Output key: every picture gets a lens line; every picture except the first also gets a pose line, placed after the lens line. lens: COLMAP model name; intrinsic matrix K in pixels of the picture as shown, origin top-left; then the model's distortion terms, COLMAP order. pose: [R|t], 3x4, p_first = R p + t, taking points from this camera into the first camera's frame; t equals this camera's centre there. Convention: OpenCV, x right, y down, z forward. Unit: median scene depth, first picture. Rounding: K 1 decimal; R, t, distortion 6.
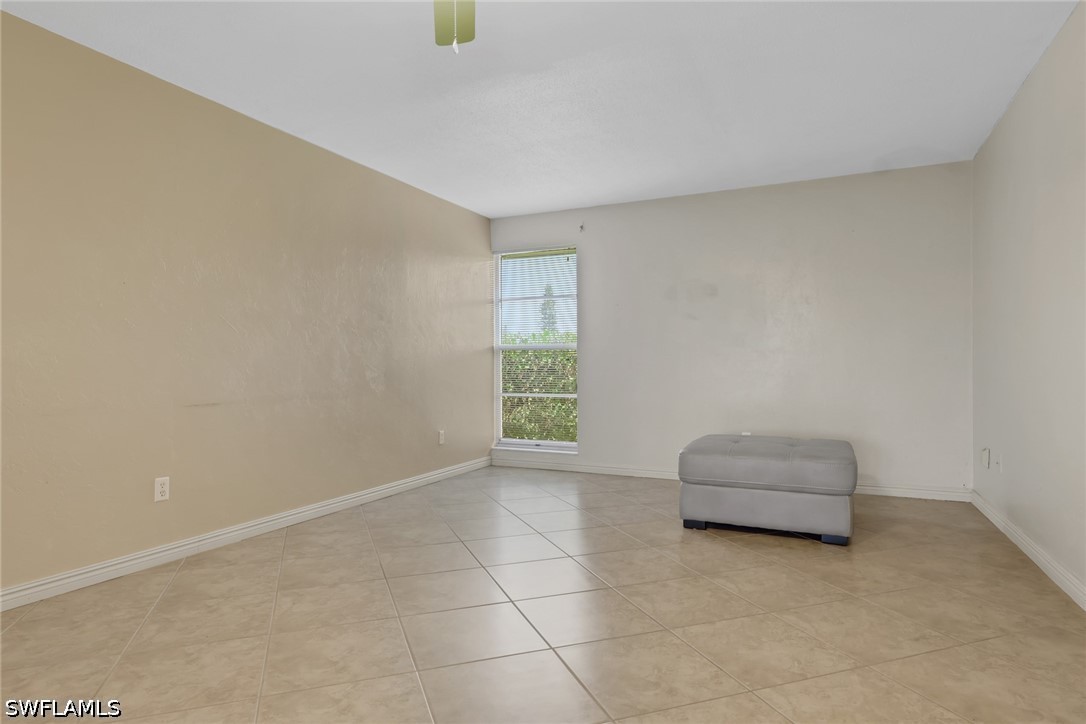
lens RADIAL K [[615.6, 0, 547.1], [0, 615.6, 377.9], [0, 0, 1]] dist [0.000197, 0.000384]
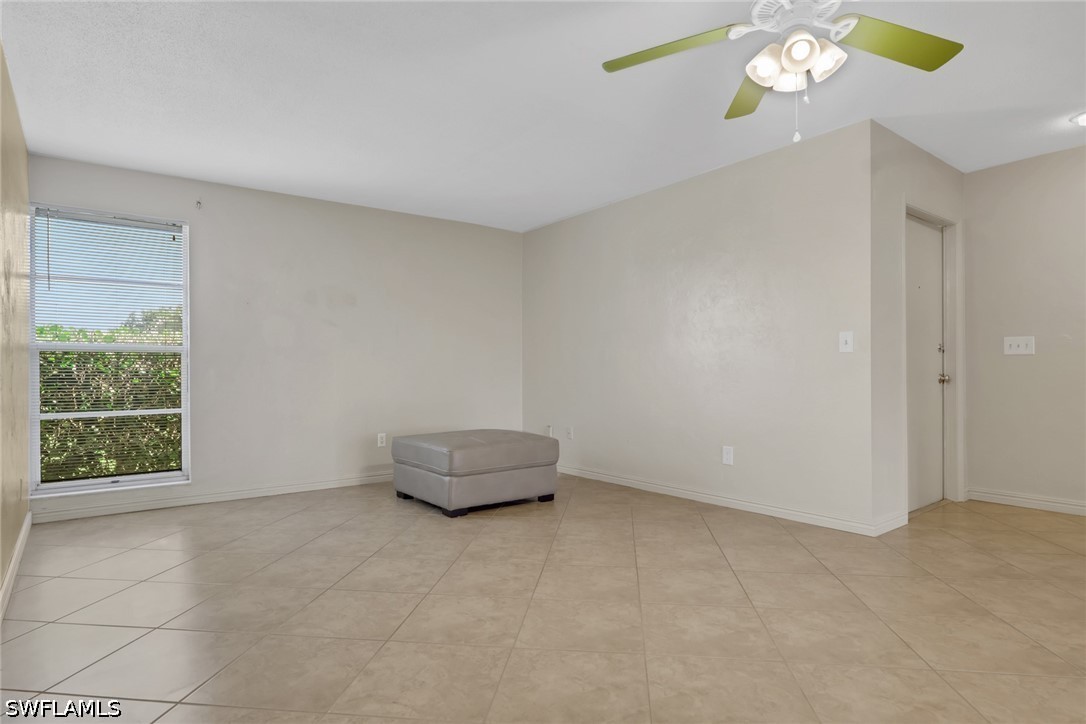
lens RADIAL K [[591.4, 0, 541.6], [0, 591.4, 367.6], [0, 0, 1]] dist [-0.002251, 0.000538]
pose [[0.466833, 0.003535, 0.884338, -0.798139], [0.022789, 0.999612, -0.016026, -0.006737], [-0.884052, 0.027635, 0.466572, 0.439579]]
